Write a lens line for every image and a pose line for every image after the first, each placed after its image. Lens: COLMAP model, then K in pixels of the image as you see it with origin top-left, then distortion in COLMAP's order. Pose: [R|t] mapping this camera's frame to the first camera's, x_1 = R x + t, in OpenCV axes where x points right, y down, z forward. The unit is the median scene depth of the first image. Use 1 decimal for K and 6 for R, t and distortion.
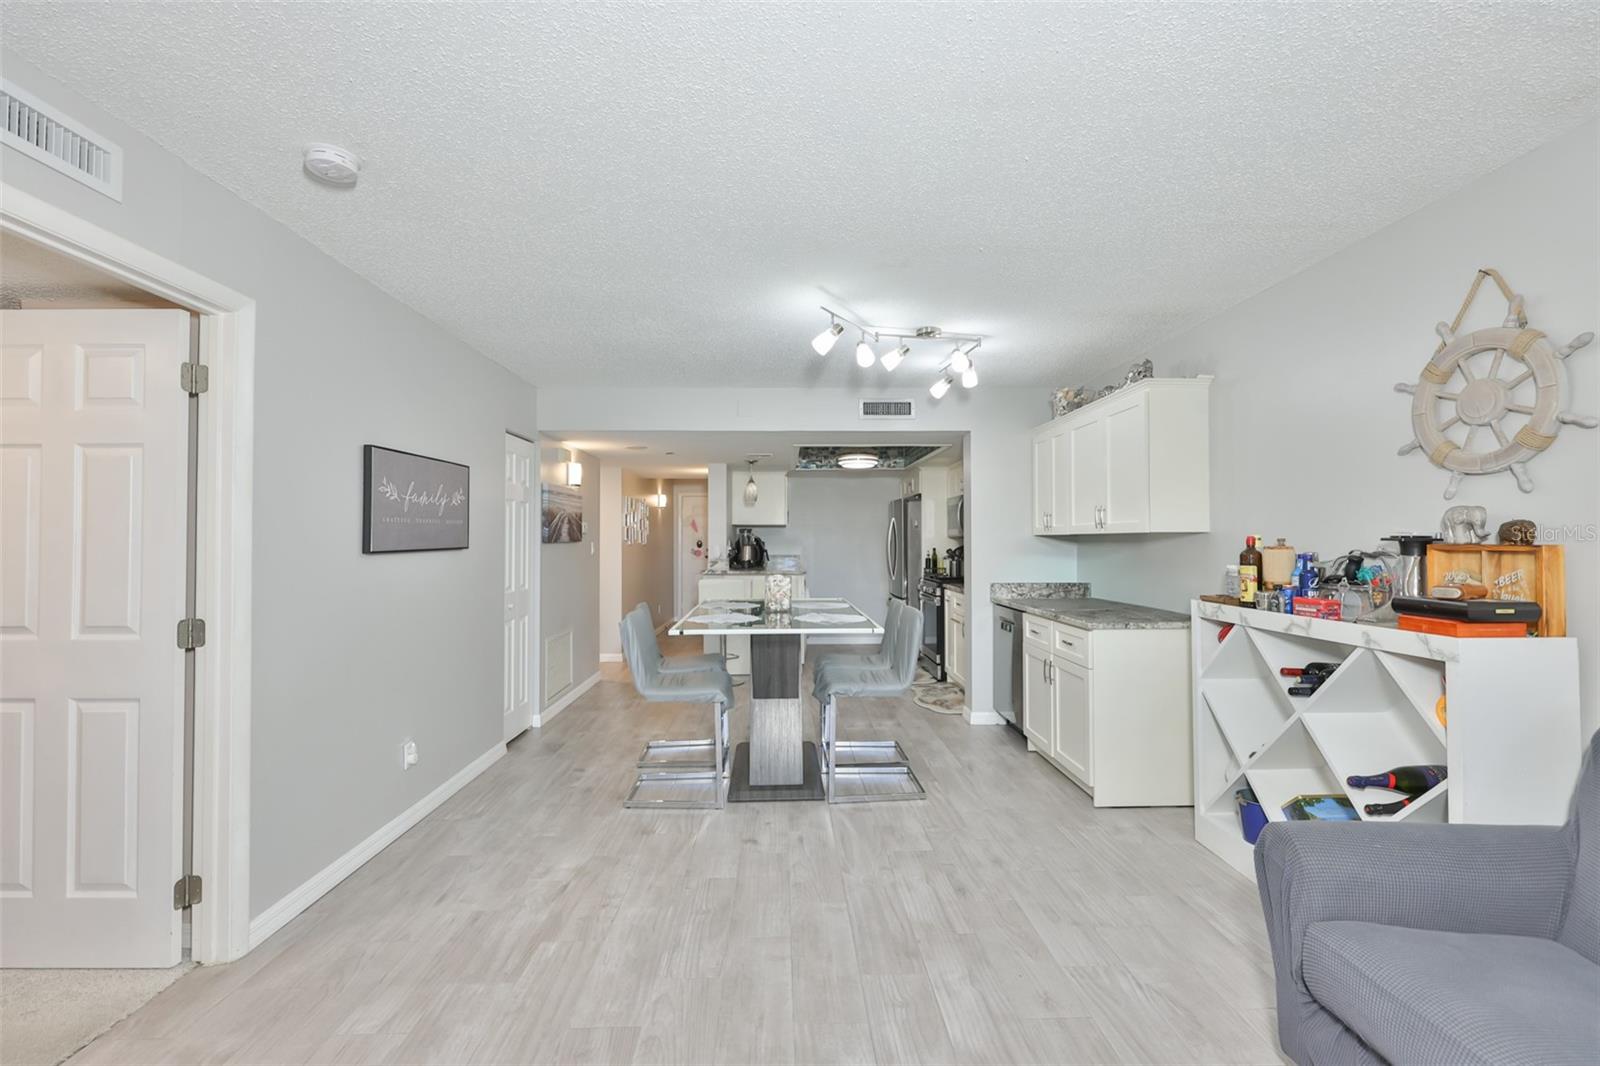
lens RADIAL K [[654.9, 0, 800.0], [0, 654.9, 533.0], [0, 0, 1]] dist [-0.000265, 0.000057]
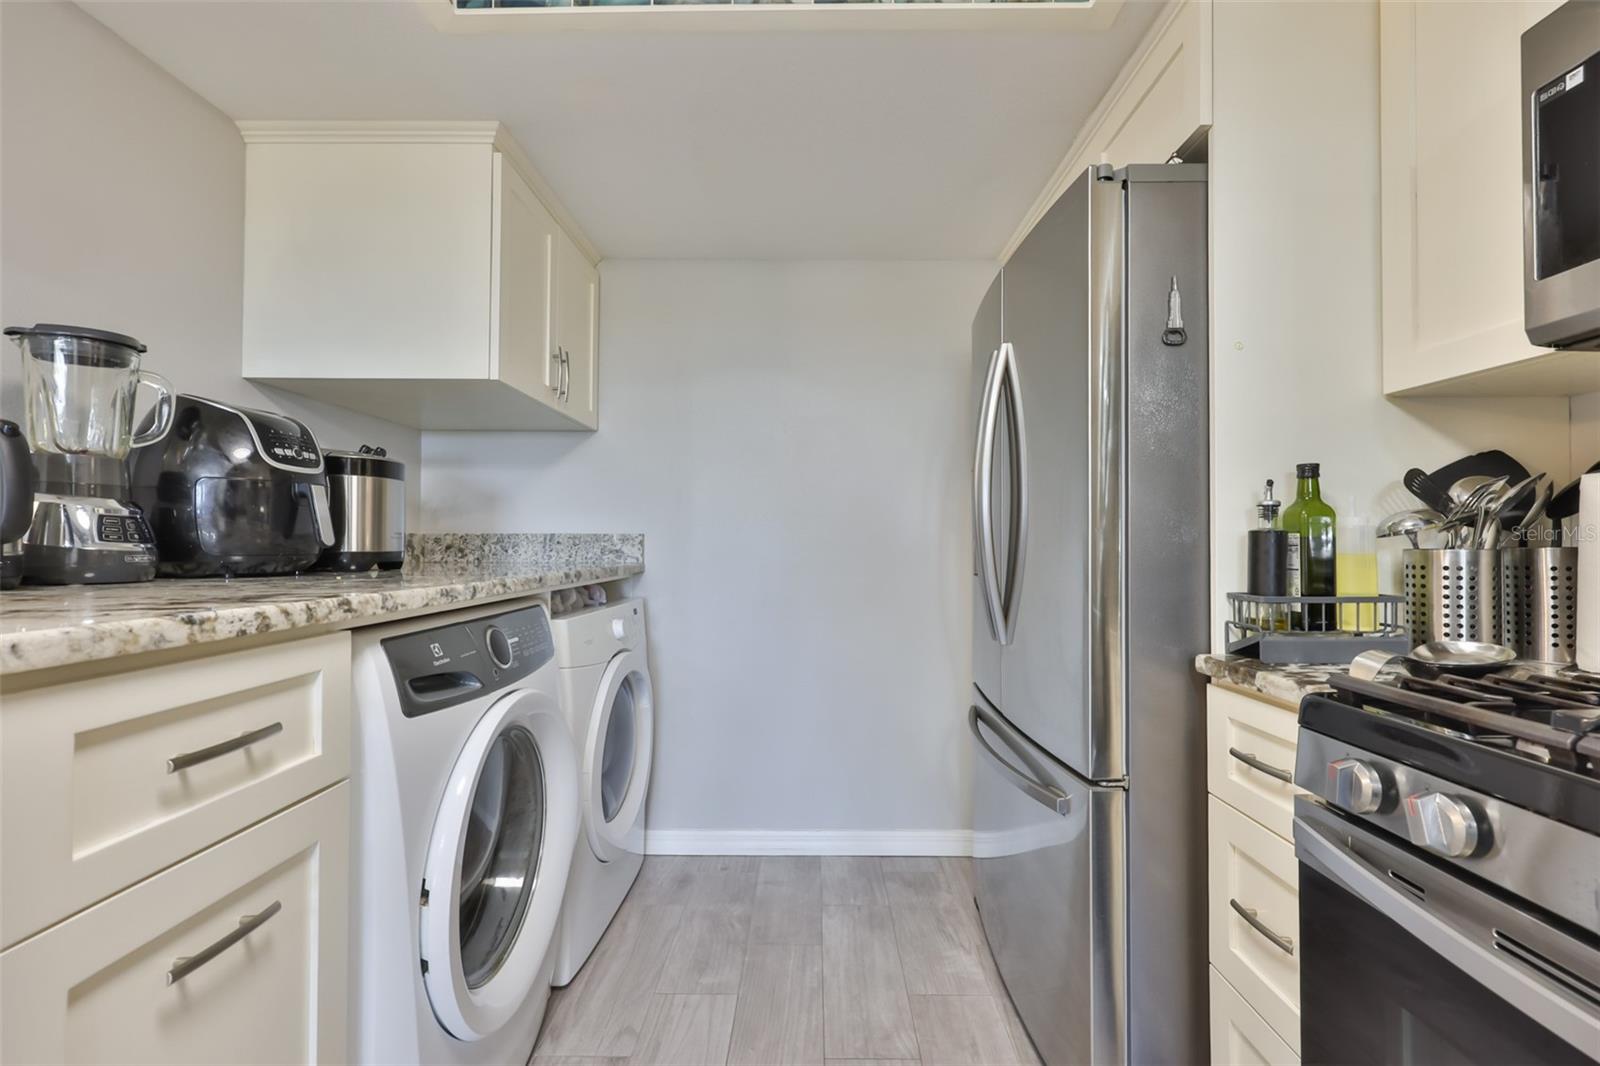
lens RADIAL K [[684.2, 0, 800.0], [0, 684.2, 533.0], [0, 0, 1]] dist [0.000254, 0.000194]
pose [[0.999331, 0.006600, -0.035980, 0.142423], [-0.006872, 0.999949, -0.007448, 0.063408], [0.035929, 0.007690, 0.999325, 1.292642]]
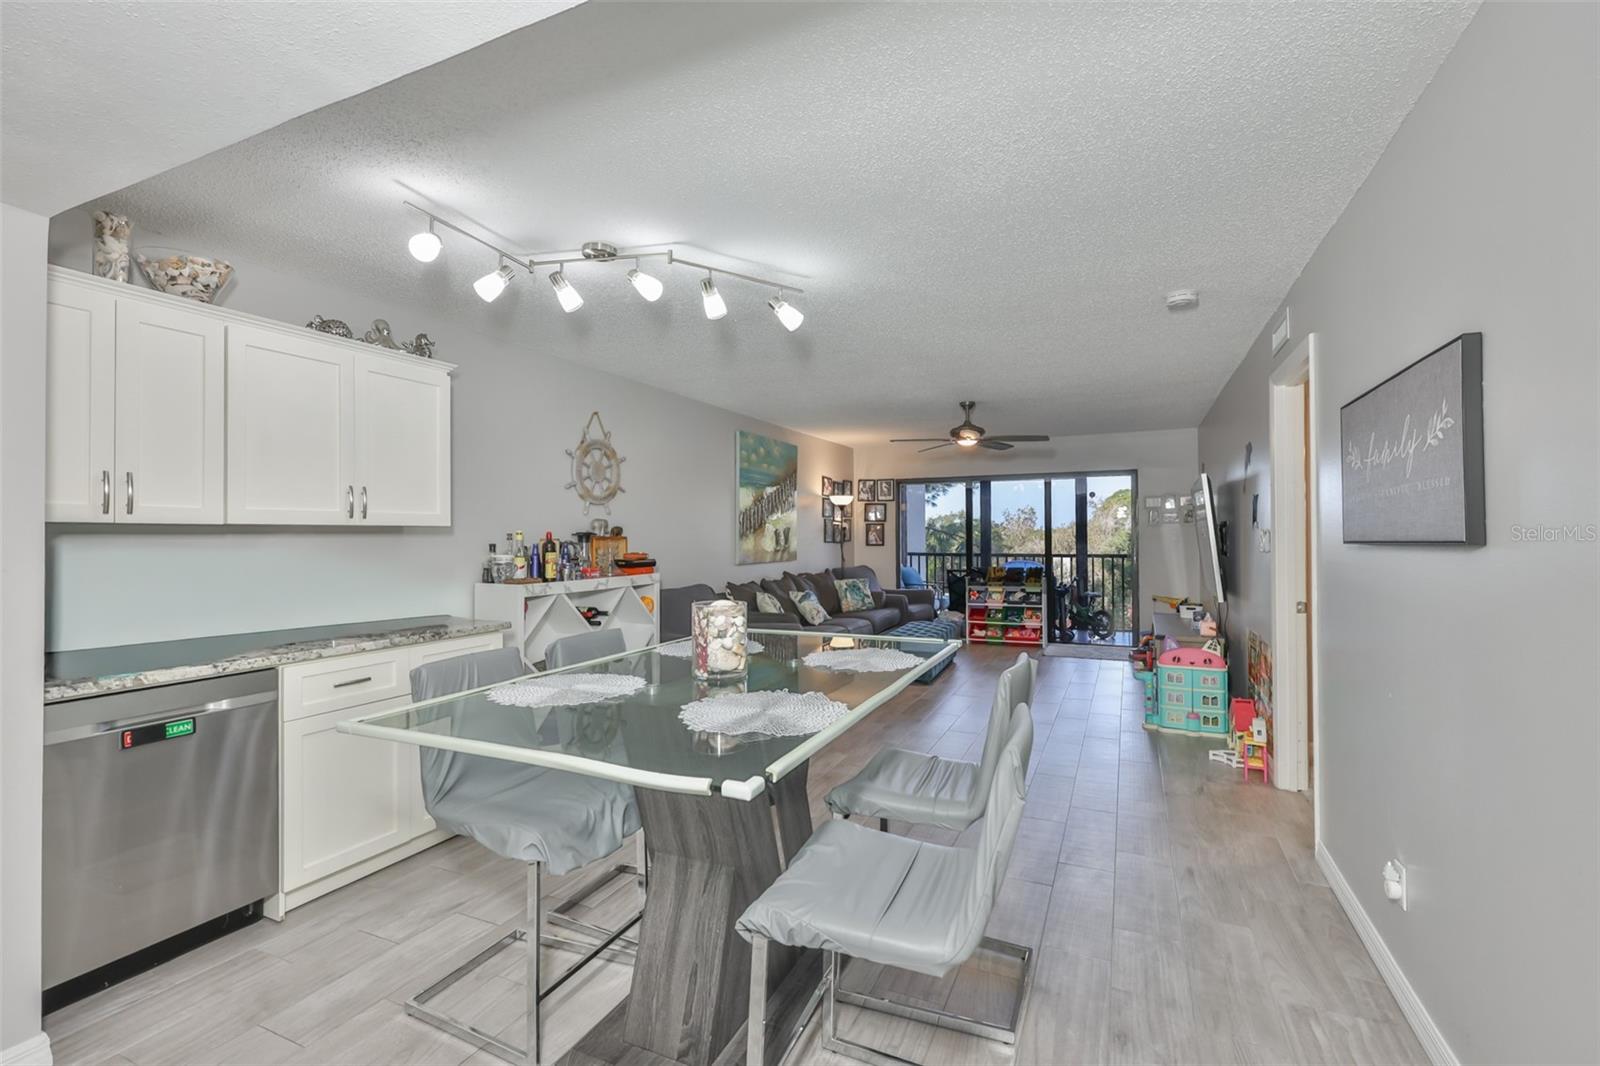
lens RADIAL K [[712.3, 0, 775.5], [0, 712.3, 528.0], [0, 0, 1]] dist [0.000785, 0.000139]
pose [[-0.876637, 0.011895, 0.481005, -0.259441], [0.001100, 0.999741, -0.022718, 0.018005], [-0.481151, -0.019386, -0.876423, 1.157338]]
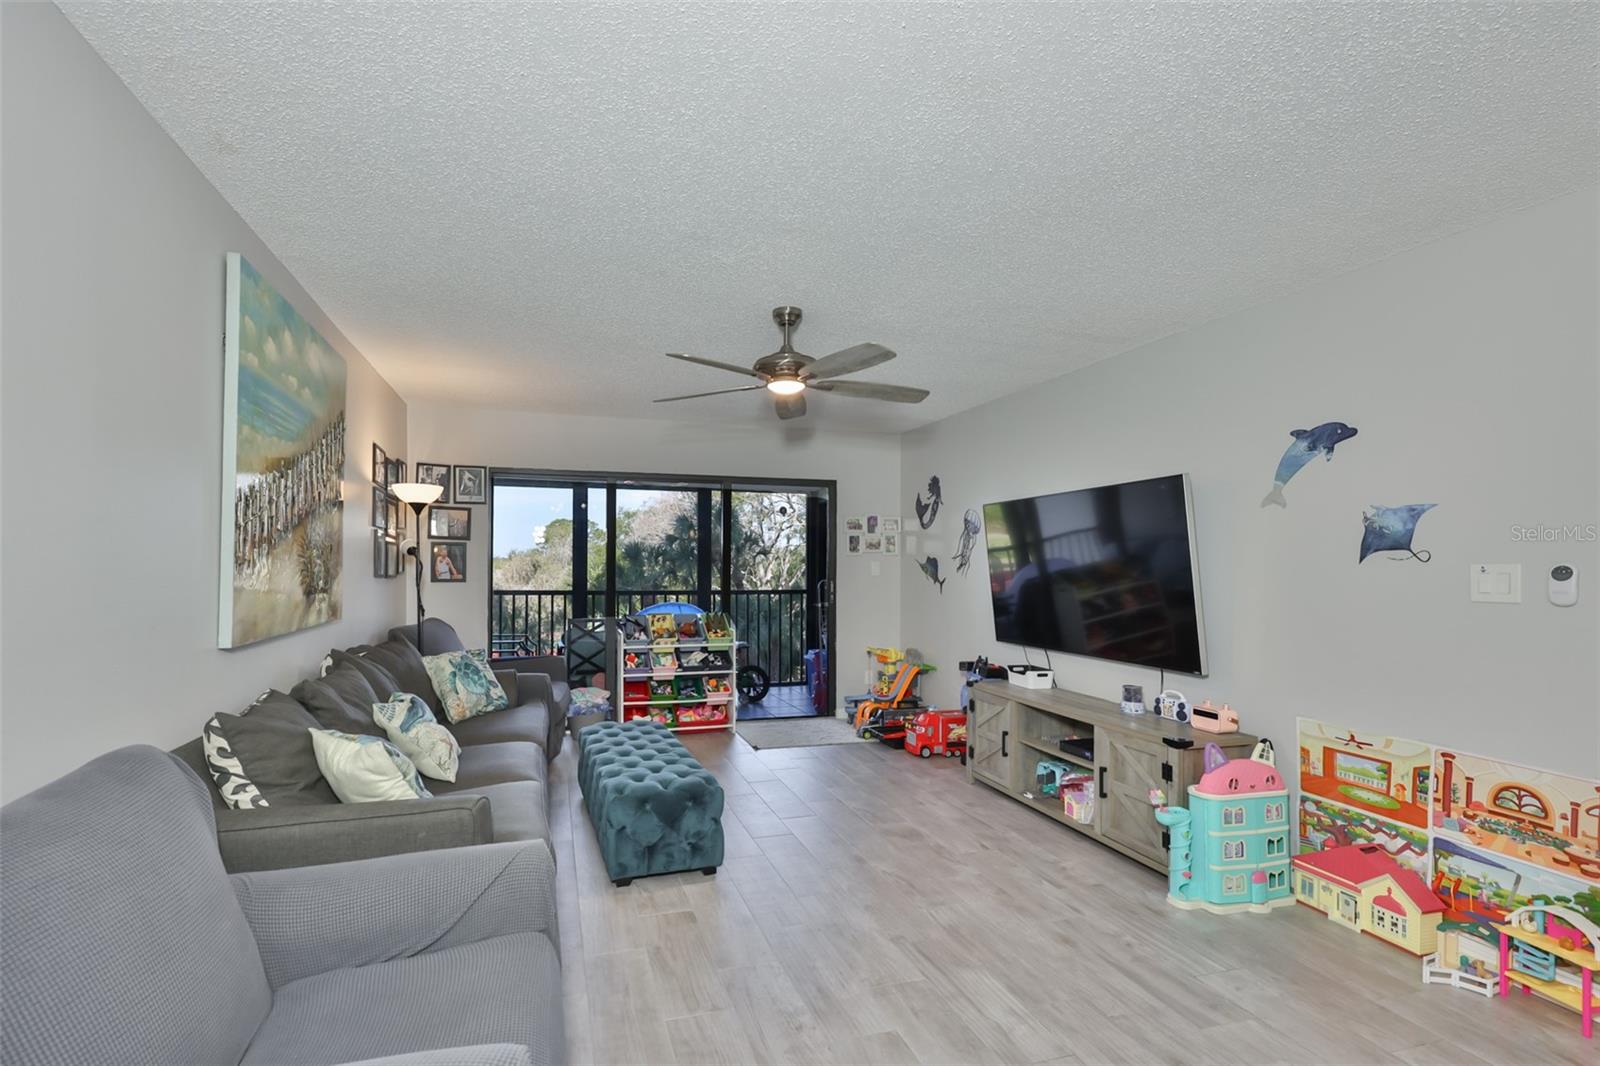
lens RADIAL K [[720.1, 0, 715.6], [0, 720.1, 559.2], [0, 0, 1]] dist [0.001337, 0.000707]
pose [[-0.977157, -0.004976, -0.212462, 0.232367], [-0.000972, 0.999820, -0.018946, 0.008698], [0.212519, -0.018307, -0.976986, 0.543886]]
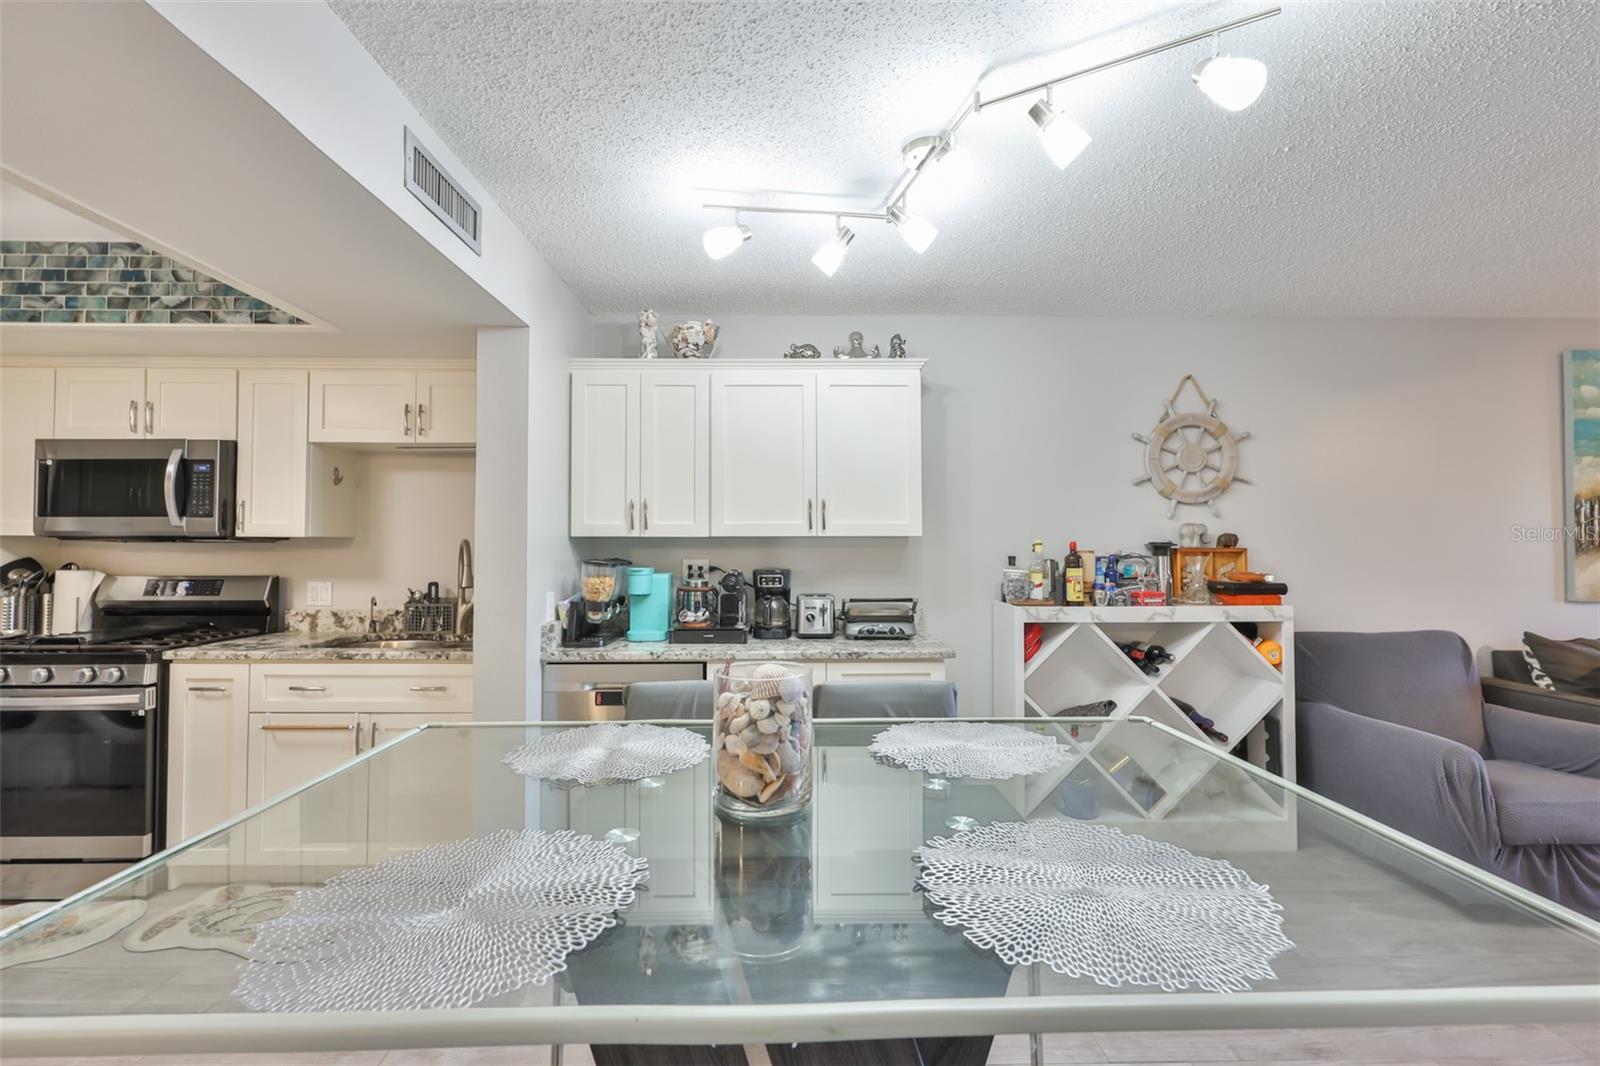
lens RADIAL K [[676.2, 0, 803.2], [0, 676.2, 532.2], [0, 0, 1]] dist [-0.001881, 0.000014]
pose [[0.024236, 0.026551, 0.999354, -0.250756], [-0.011476, 0.999589, -0.026279, 0.013490], [-0.999640, -0.010832, 0.024530, 0.783749]]
